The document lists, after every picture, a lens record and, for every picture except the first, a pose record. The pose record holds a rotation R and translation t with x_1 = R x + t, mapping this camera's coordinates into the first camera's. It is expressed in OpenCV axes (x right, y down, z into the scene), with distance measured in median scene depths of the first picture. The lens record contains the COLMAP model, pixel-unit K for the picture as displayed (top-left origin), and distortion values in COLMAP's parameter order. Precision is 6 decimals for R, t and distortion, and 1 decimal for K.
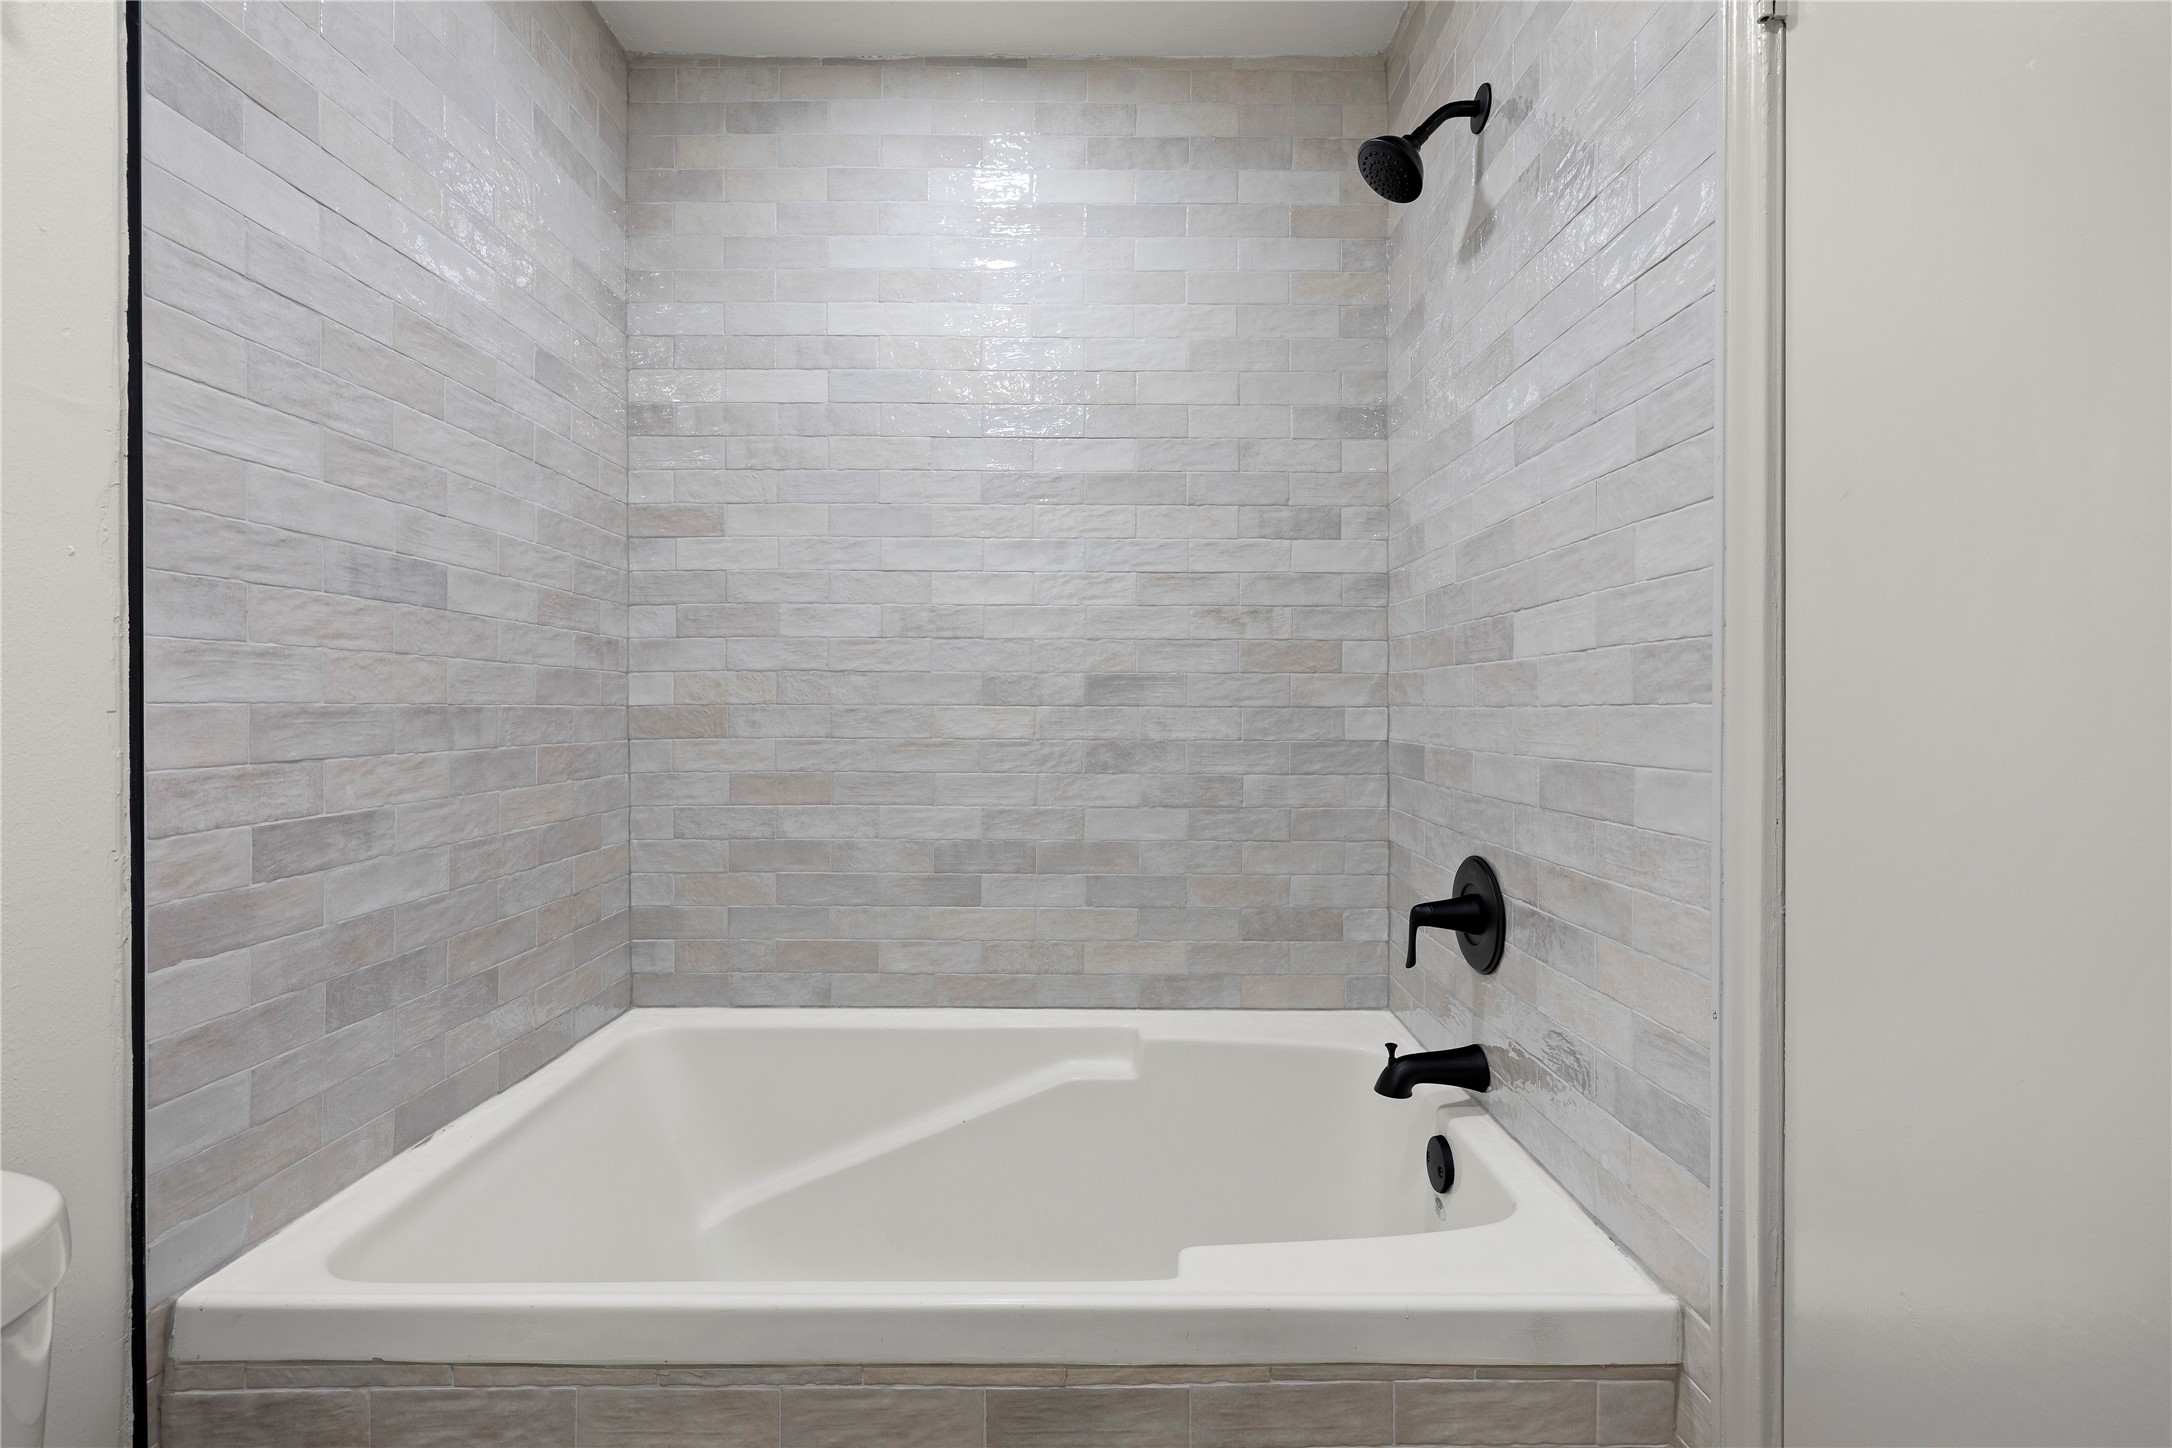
lens RADIAL K [[915.2, 0, 1084.9], [0, 915.2, 717.5], [0, 0, 1]] dist [0.003515, 0.000129]
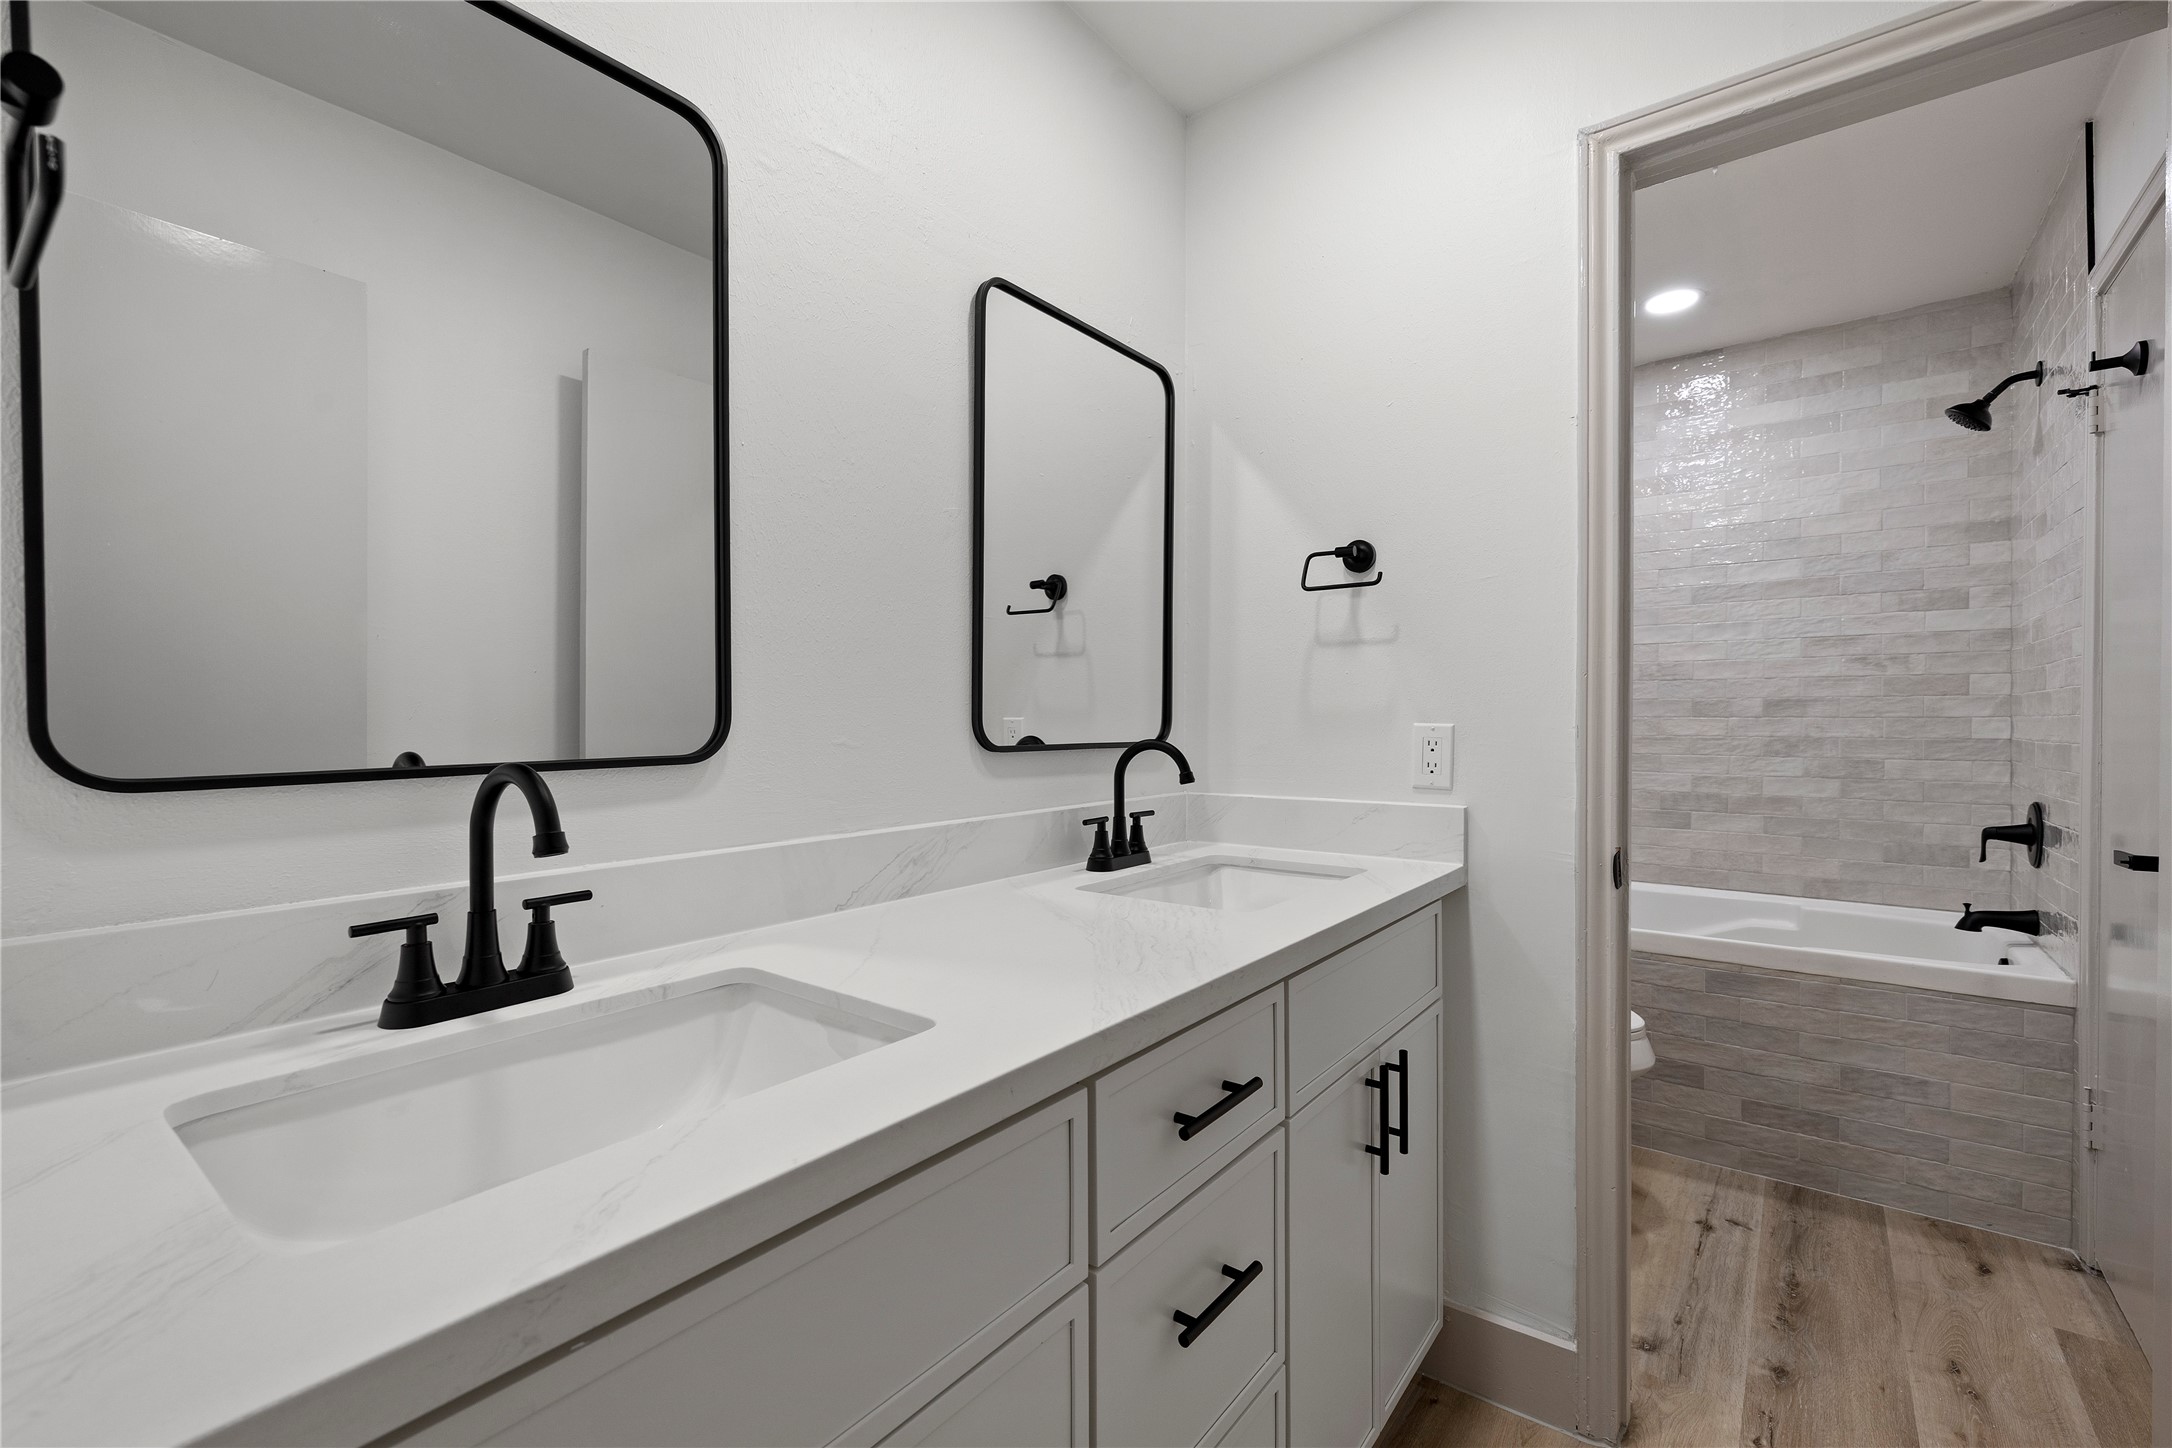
lens RADIAL K [[915.2, 0, 1097.8], [0, 915.2, 725.7], [0, 0, 1]] dist [0.003515, 0.000129]
pose [[0.791072, 0.000963, -0.611722, 0.065190], [-0.004896, 0.999977, -0.004757, 0.017590], [0.611703, 0.006758, 0.791059, -1.126514]]
